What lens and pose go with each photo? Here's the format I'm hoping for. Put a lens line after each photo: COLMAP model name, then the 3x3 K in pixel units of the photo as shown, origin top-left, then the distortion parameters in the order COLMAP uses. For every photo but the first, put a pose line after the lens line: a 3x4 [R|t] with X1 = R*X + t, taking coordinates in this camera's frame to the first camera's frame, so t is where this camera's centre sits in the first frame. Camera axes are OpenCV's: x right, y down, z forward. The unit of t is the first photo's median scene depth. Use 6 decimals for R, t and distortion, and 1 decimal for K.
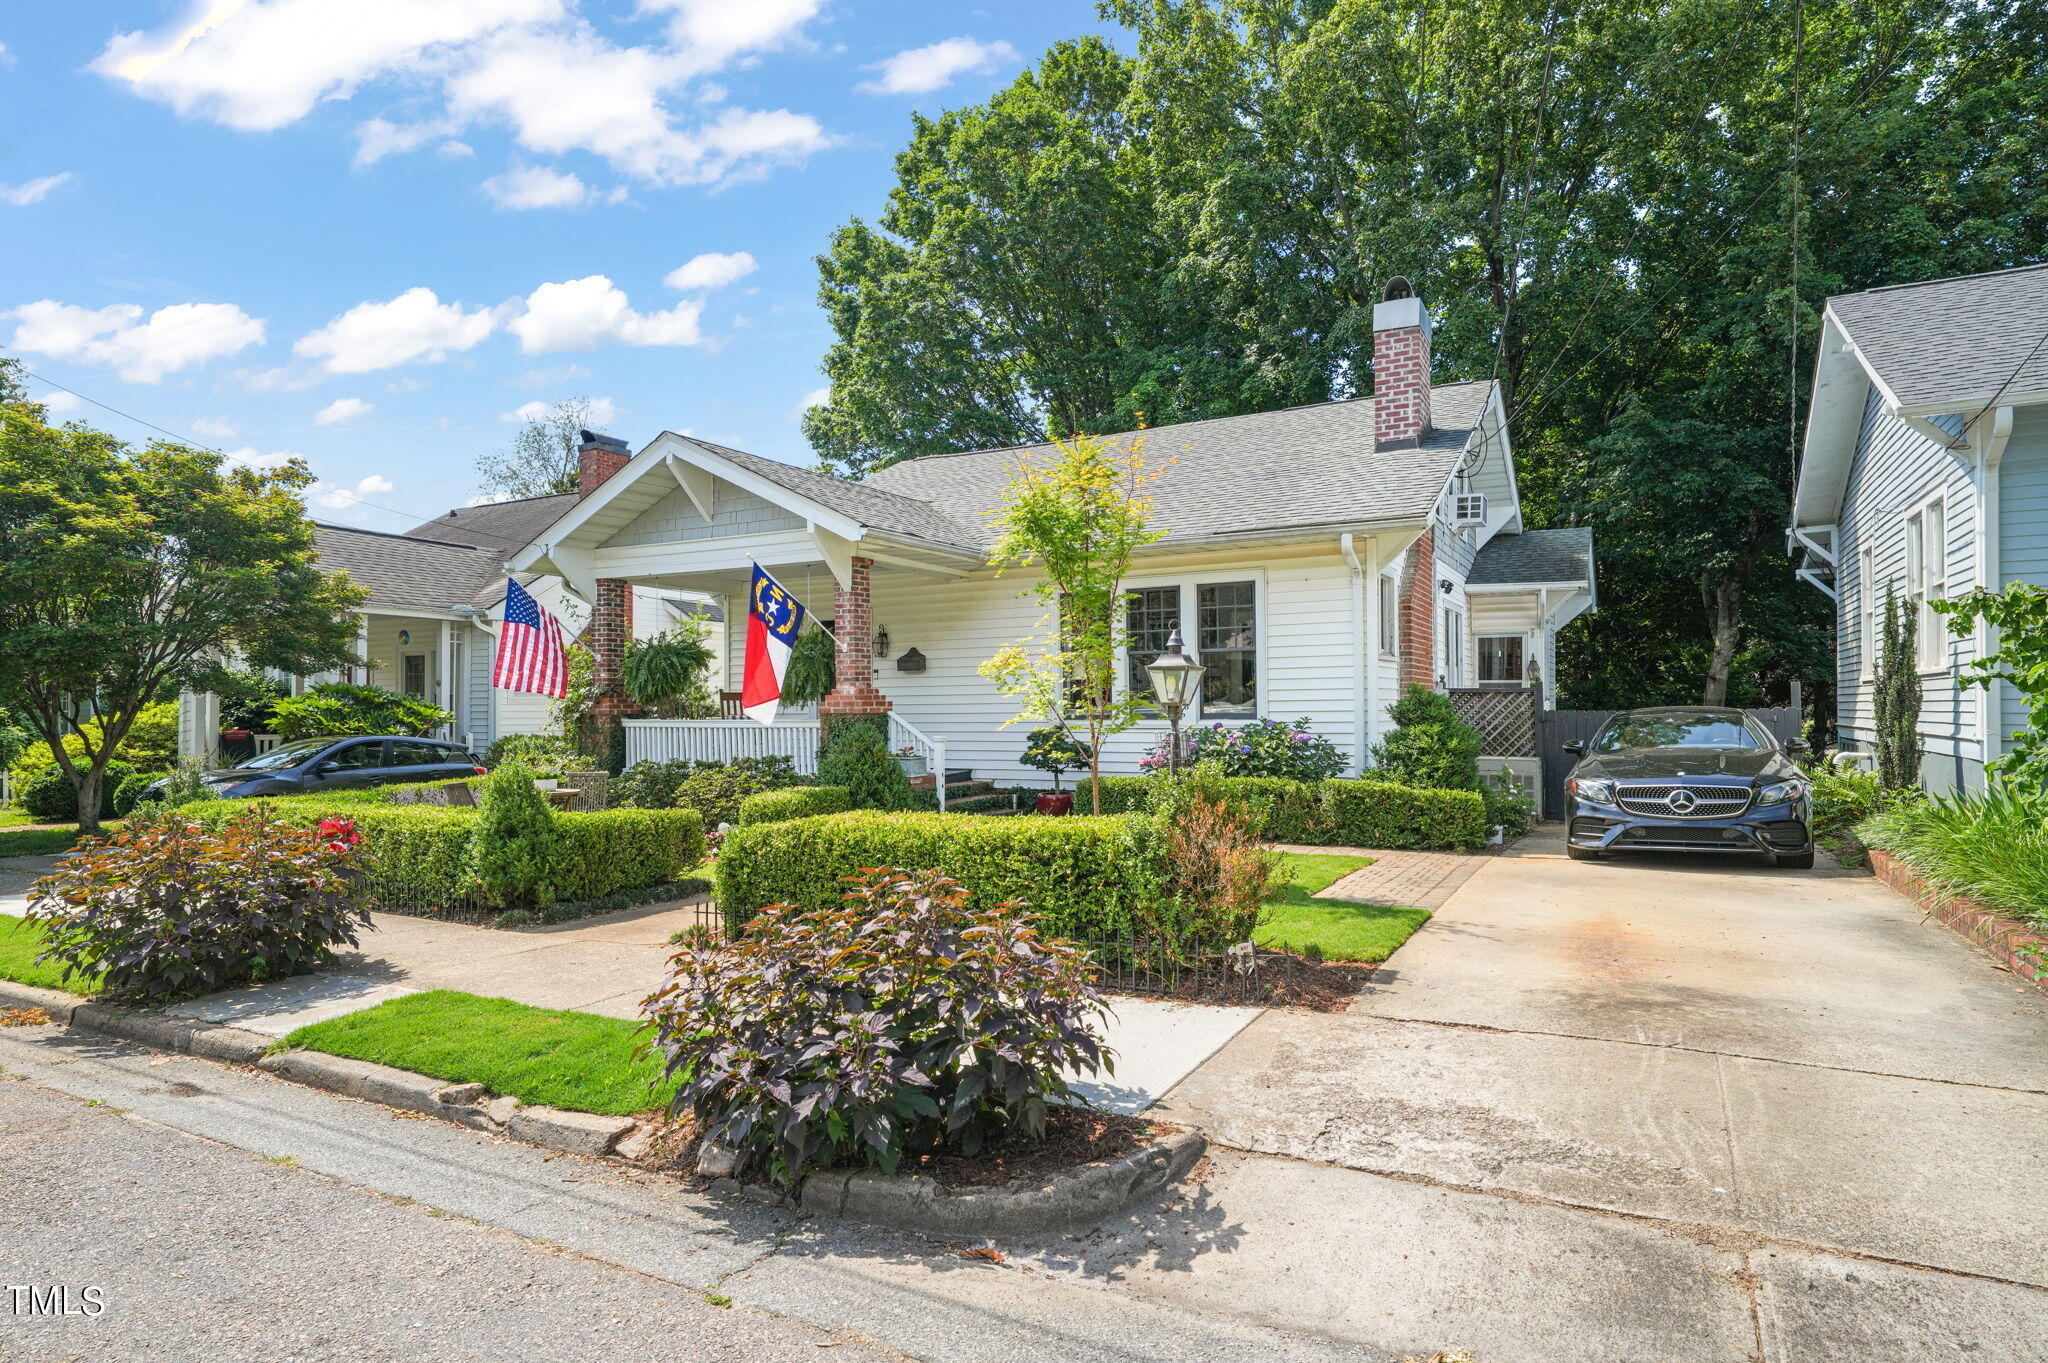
lens RADIAL K [[1125.0, 0, 995.6], [0, 1125.0, 703.9], [0, 0, 1]] dist [0.024221, -0.000297]
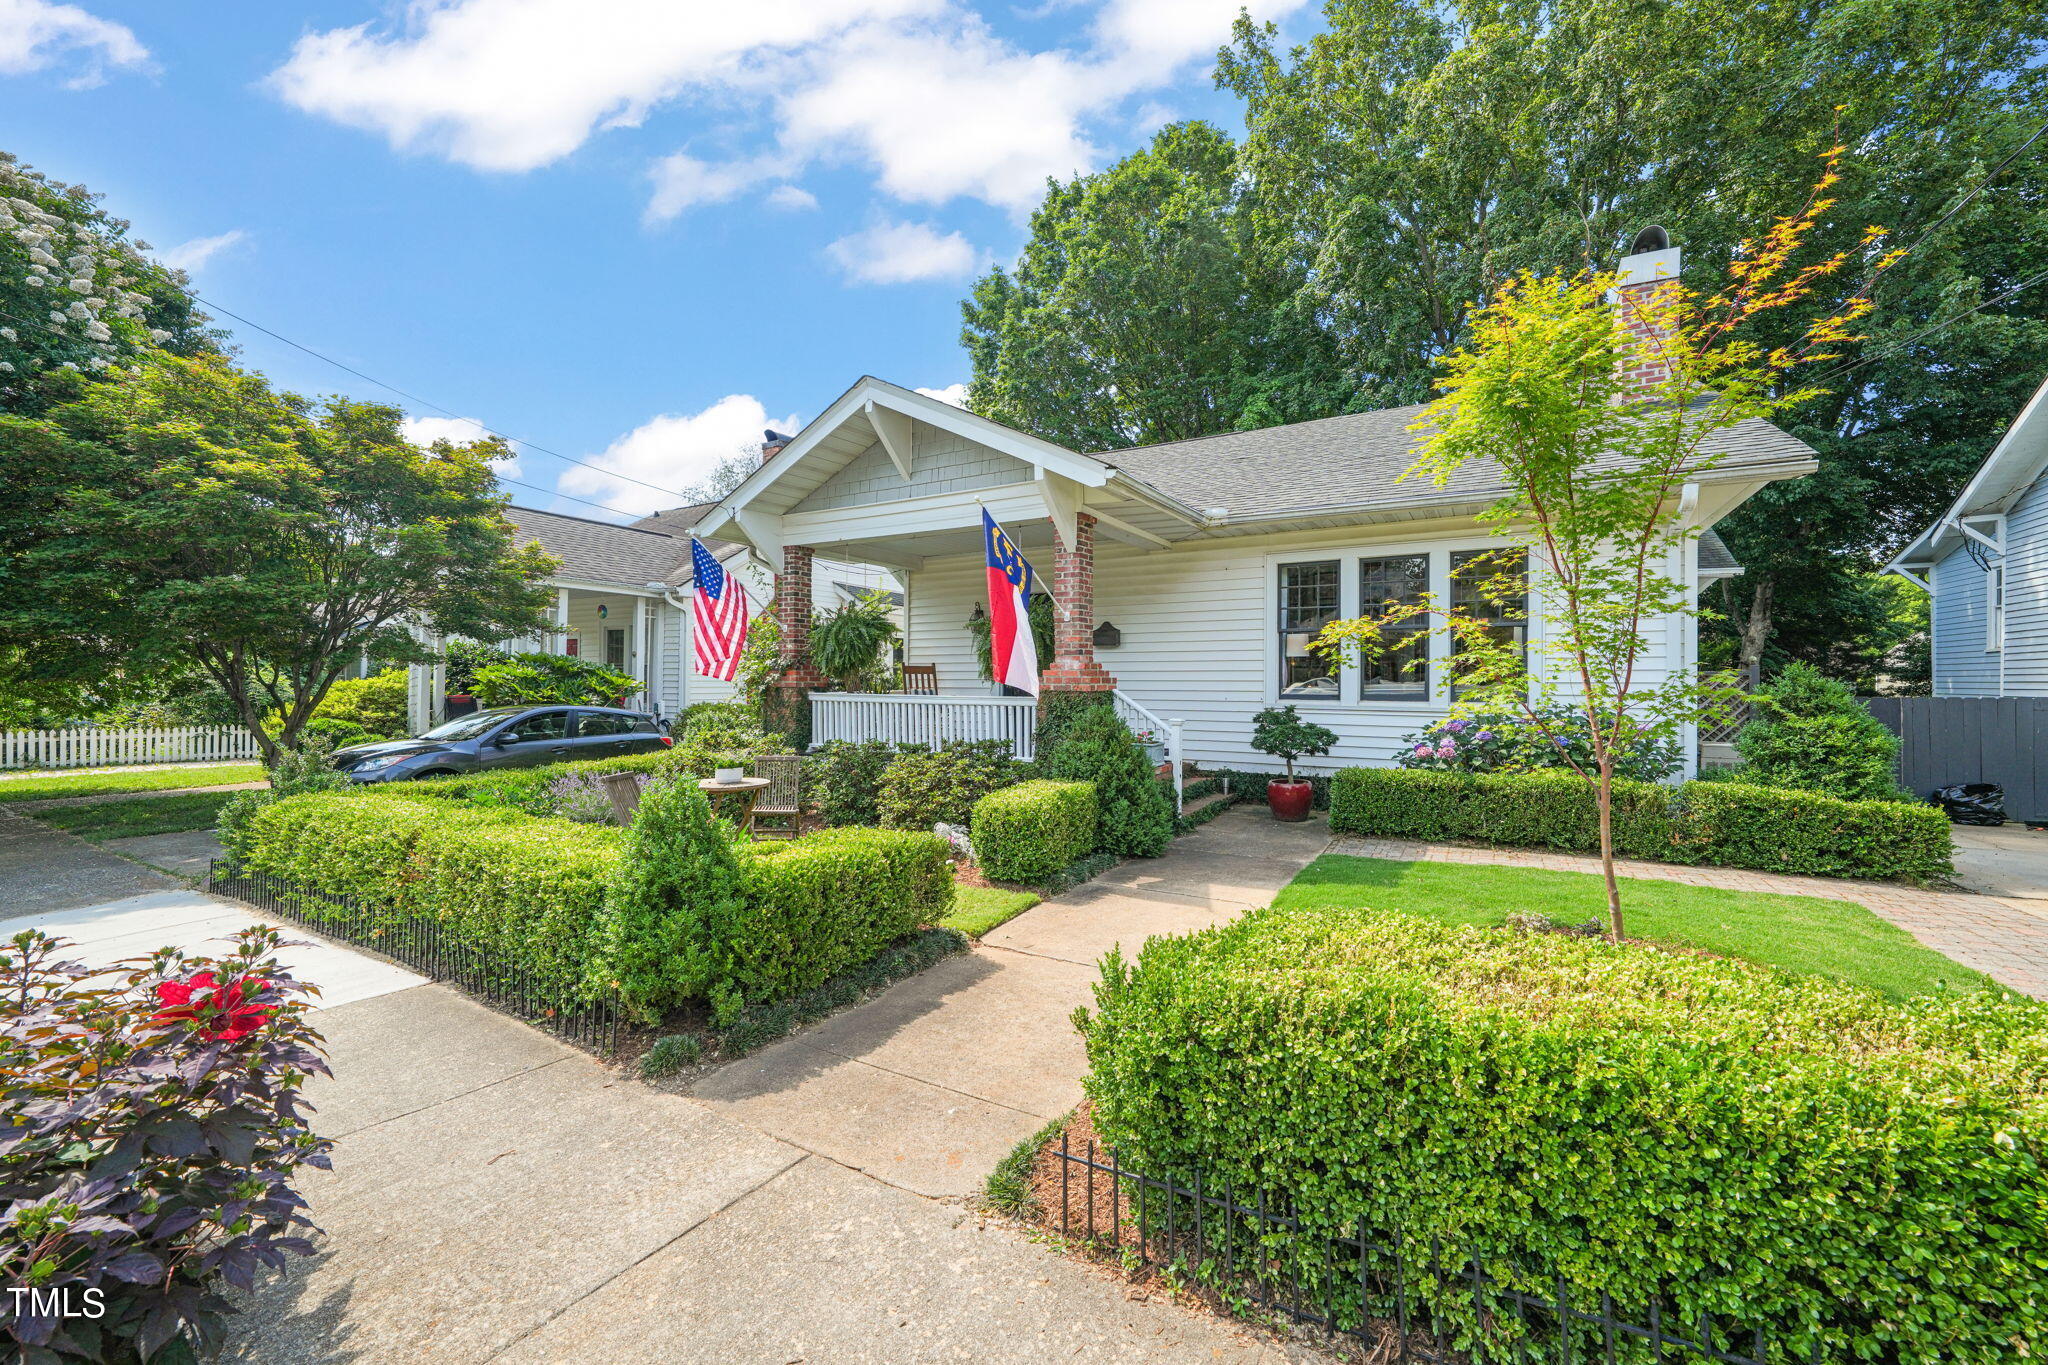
lens RADIAL K [[789.7, 0, 1034.3], [0, 789.7, 677.1], [0, 0, 1]] dist [-0.009161, 0.000334]
pose [[0.999859, 0.012061, -0.011700, -0.131527], [-0.012055, 0.999927, 0.000638, -0.002291], [0.011707, -0.000497, 0.999931, 0.330769]]
